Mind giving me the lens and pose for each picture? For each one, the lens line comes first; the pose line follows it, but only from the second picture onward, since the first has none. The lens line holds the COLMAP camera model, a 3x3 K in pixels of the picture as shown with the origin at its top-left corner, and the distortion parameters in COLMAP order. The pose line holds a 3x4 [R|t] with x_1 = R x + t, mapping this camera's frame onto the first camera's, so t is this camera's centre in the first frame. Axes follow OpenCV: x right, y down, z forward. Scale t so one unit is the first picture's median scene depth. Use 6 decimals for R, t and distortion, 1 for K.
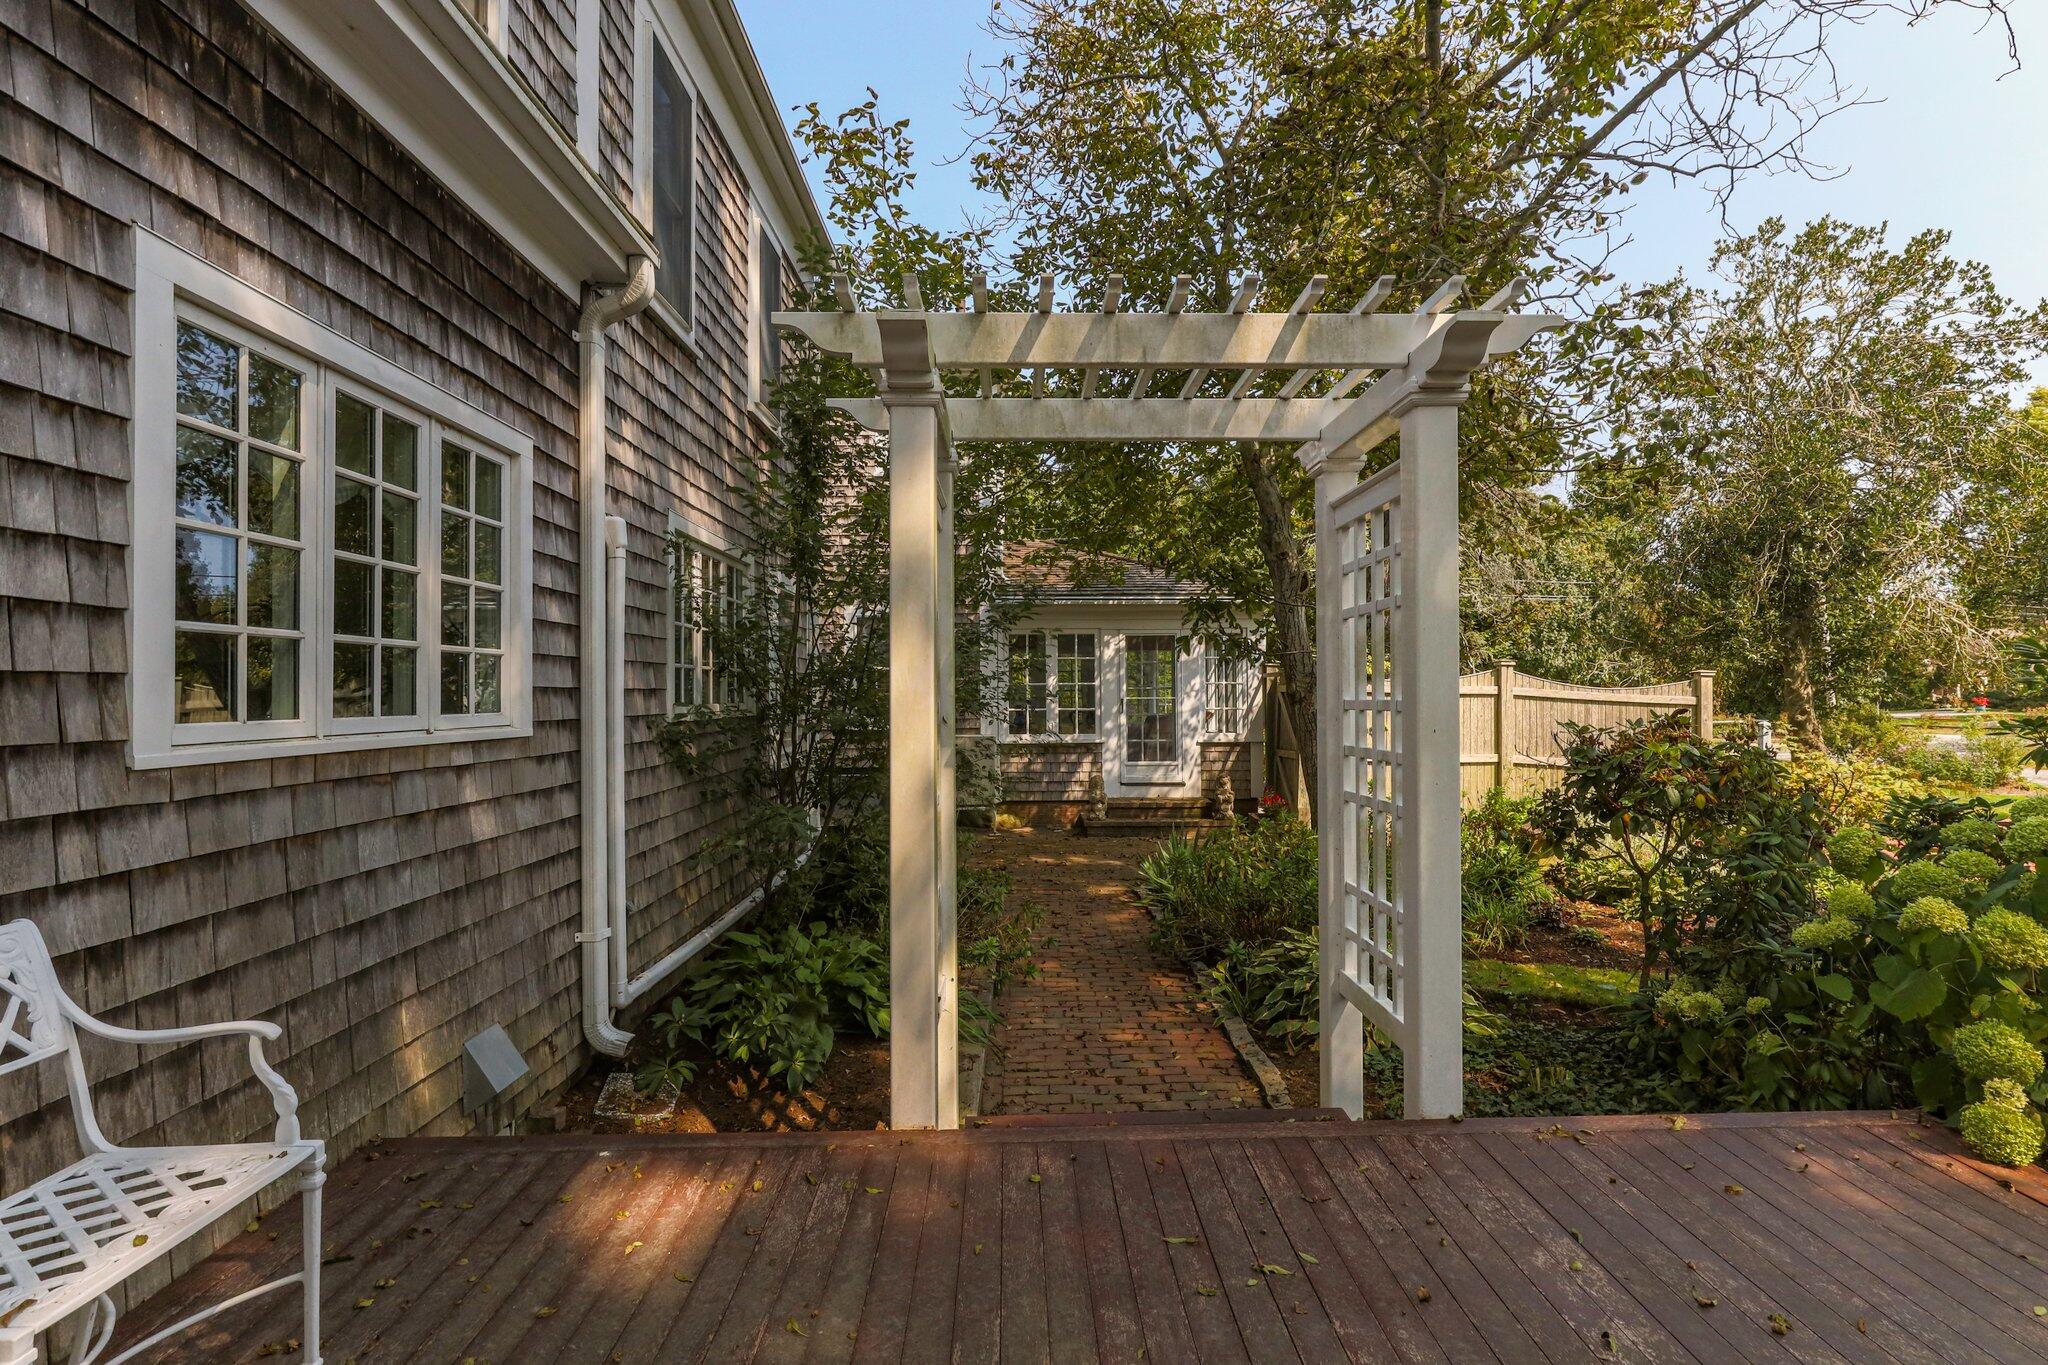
lens RADIAL K [[992.8, 0, 1025.3], [0, 992.8, 676.1], [0, 0, 1]] dist [-0.010029, 0.002172]
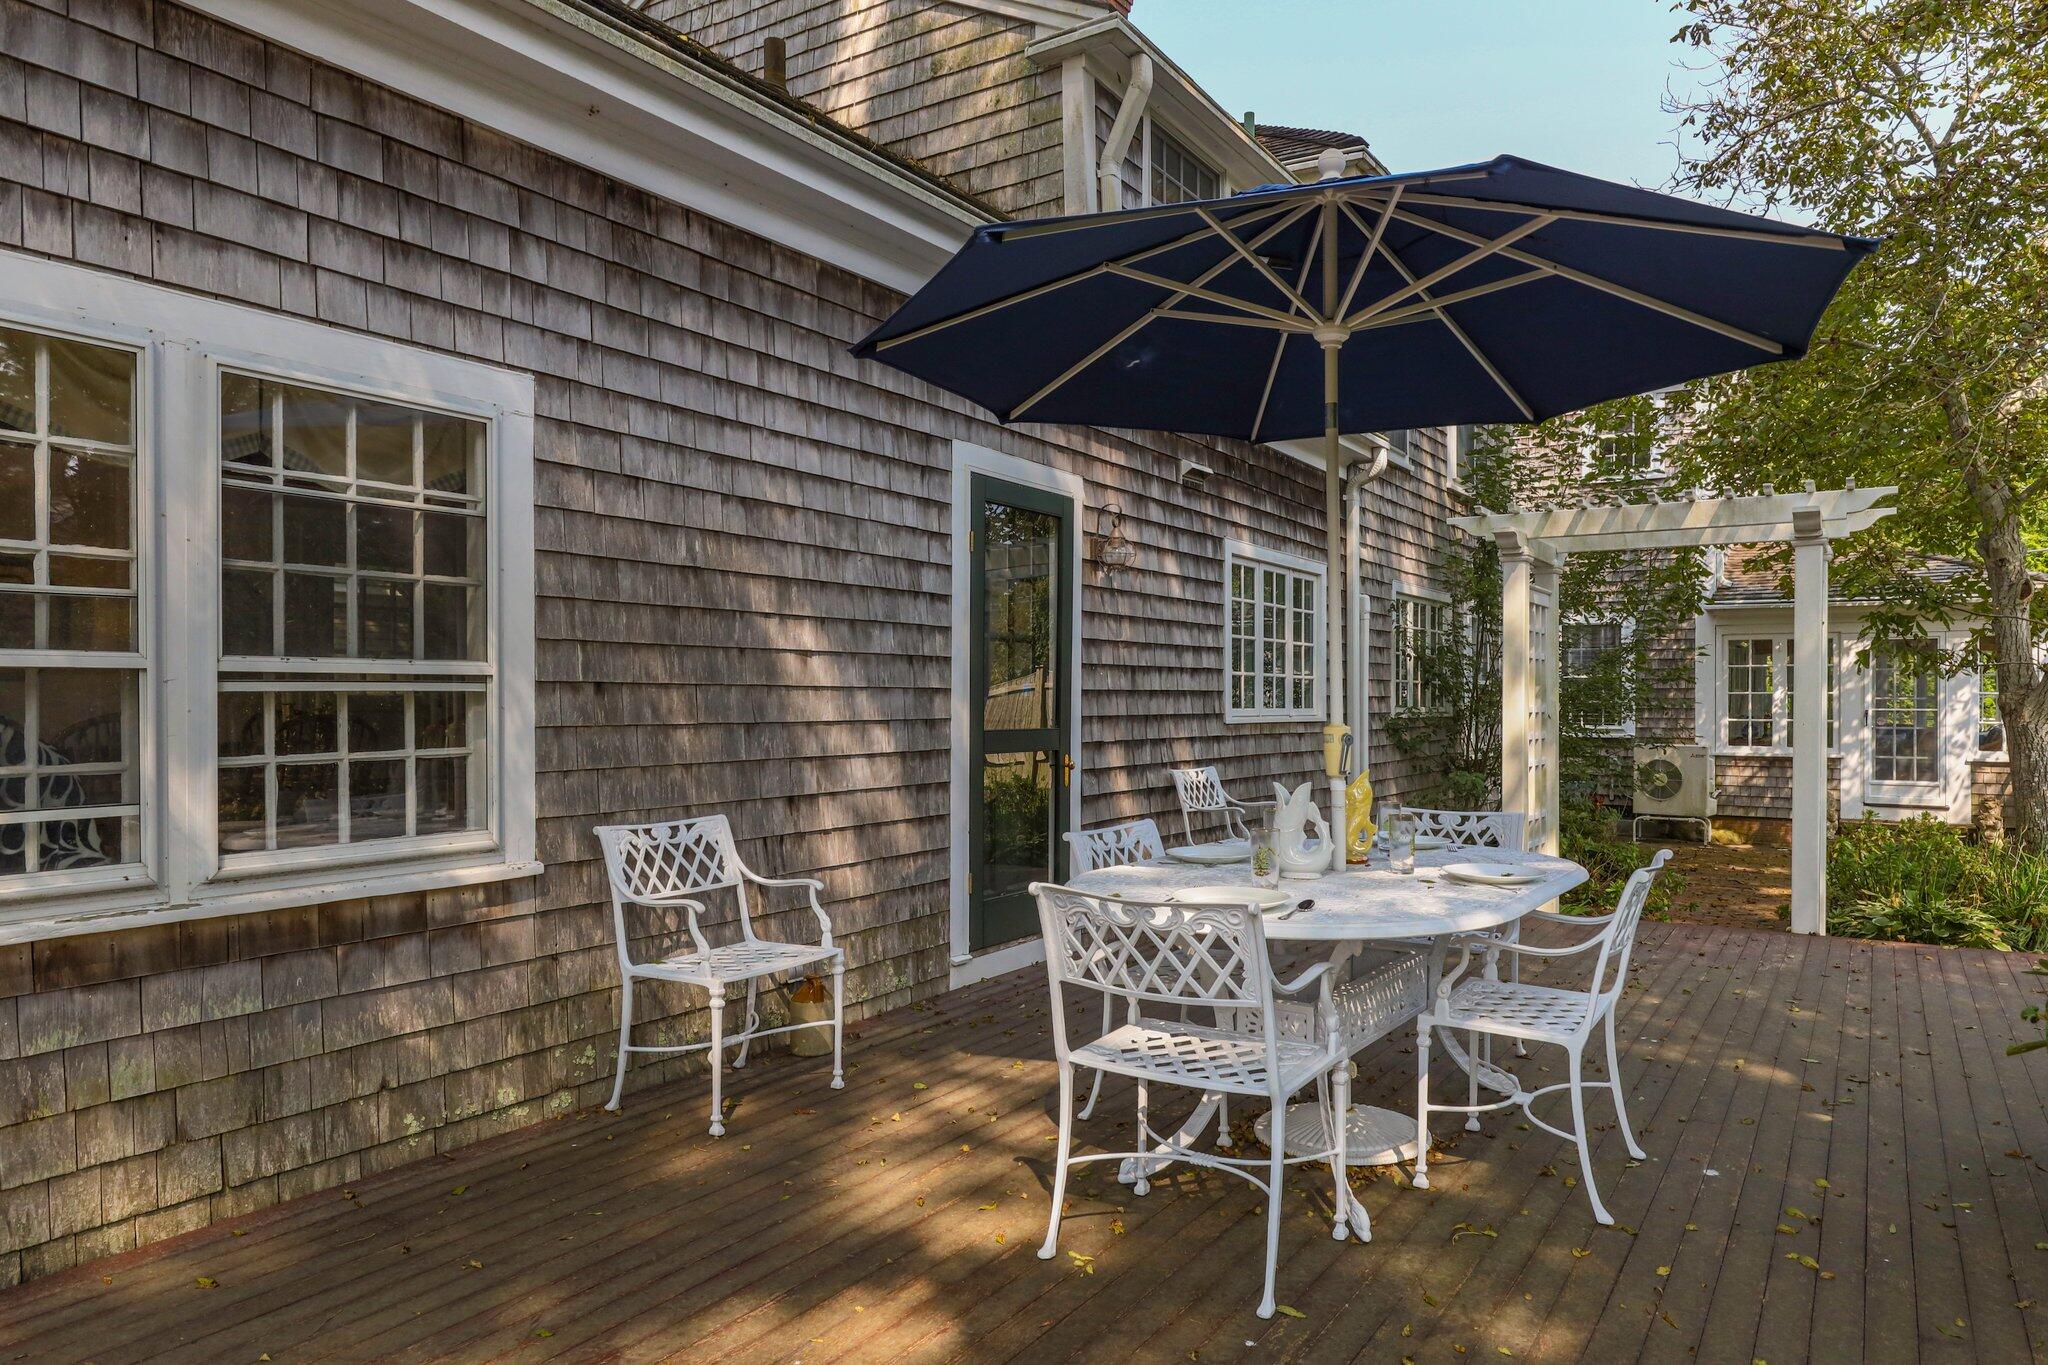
lens RADIAL K [[1313.2, 0, 1100.9], [0, 1313.2, 686.9], [0, 0, 1]] dist [0.009002, -0.001108]
pose [[0.855080, 0.004691, -0.518476, 0.248535], [-0.001106, 0.999973, 0.007223, -0.013104], [0.518496, -0.005603, 0.855062, -0.781200]]
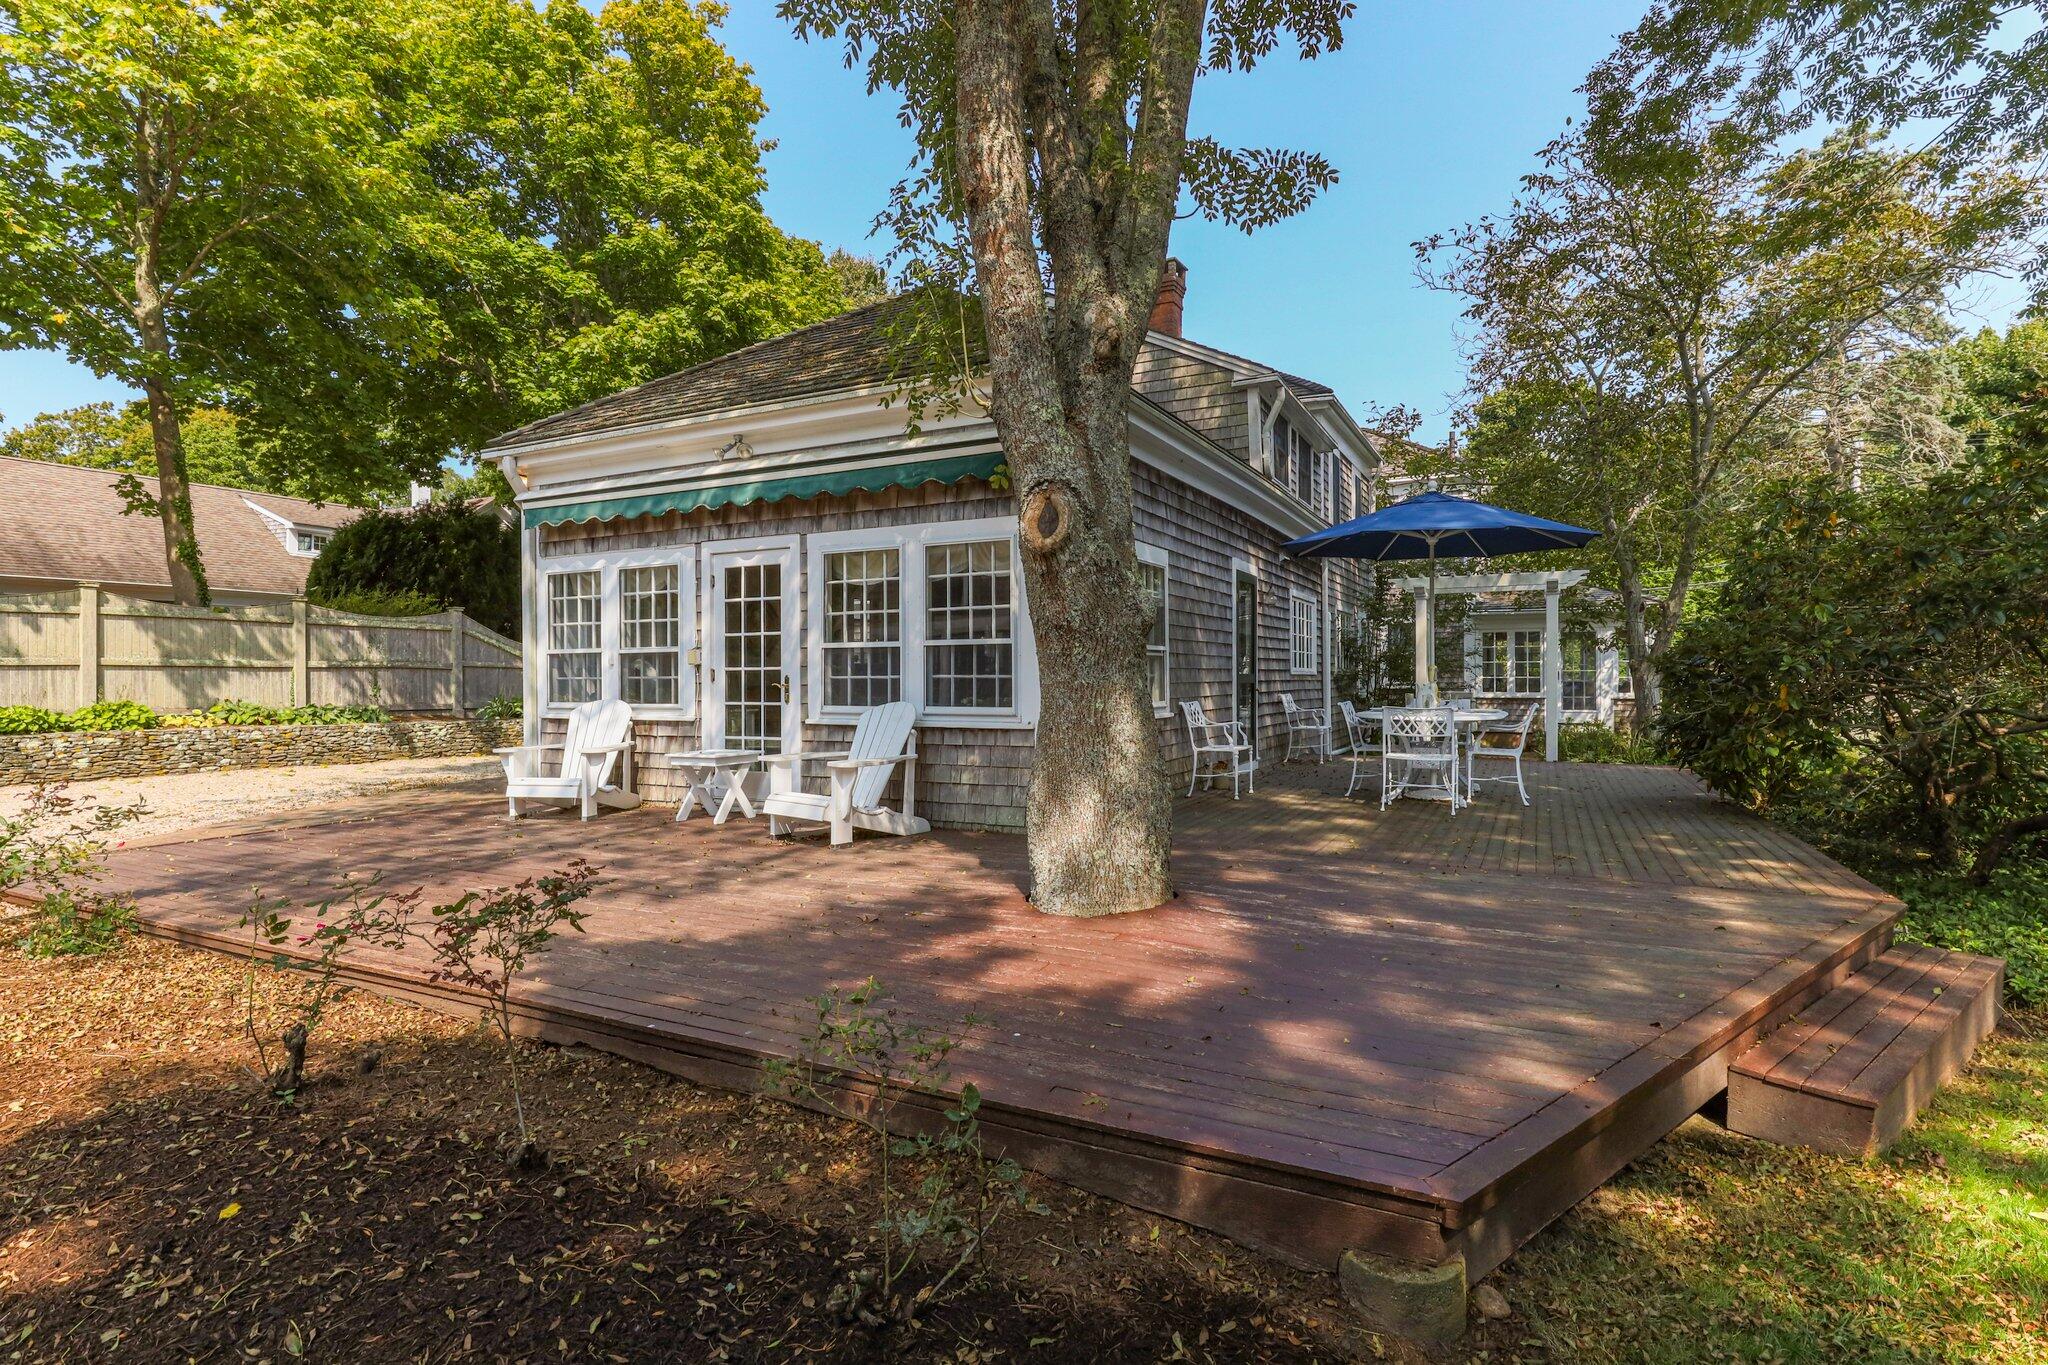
lens RADIAL K [[992.8, 0, 1026.5], [0, 992.8, 664.7], [0, 0, 1]] dist [-0.010029, 0.002172]
pose [[0.882472, 0.002053, -0.470360, 0.185142], [0.001977, 0.999965, 0.008073, -0.006090], [0.470361, -0.008054, 0.882438, -1.700497]]
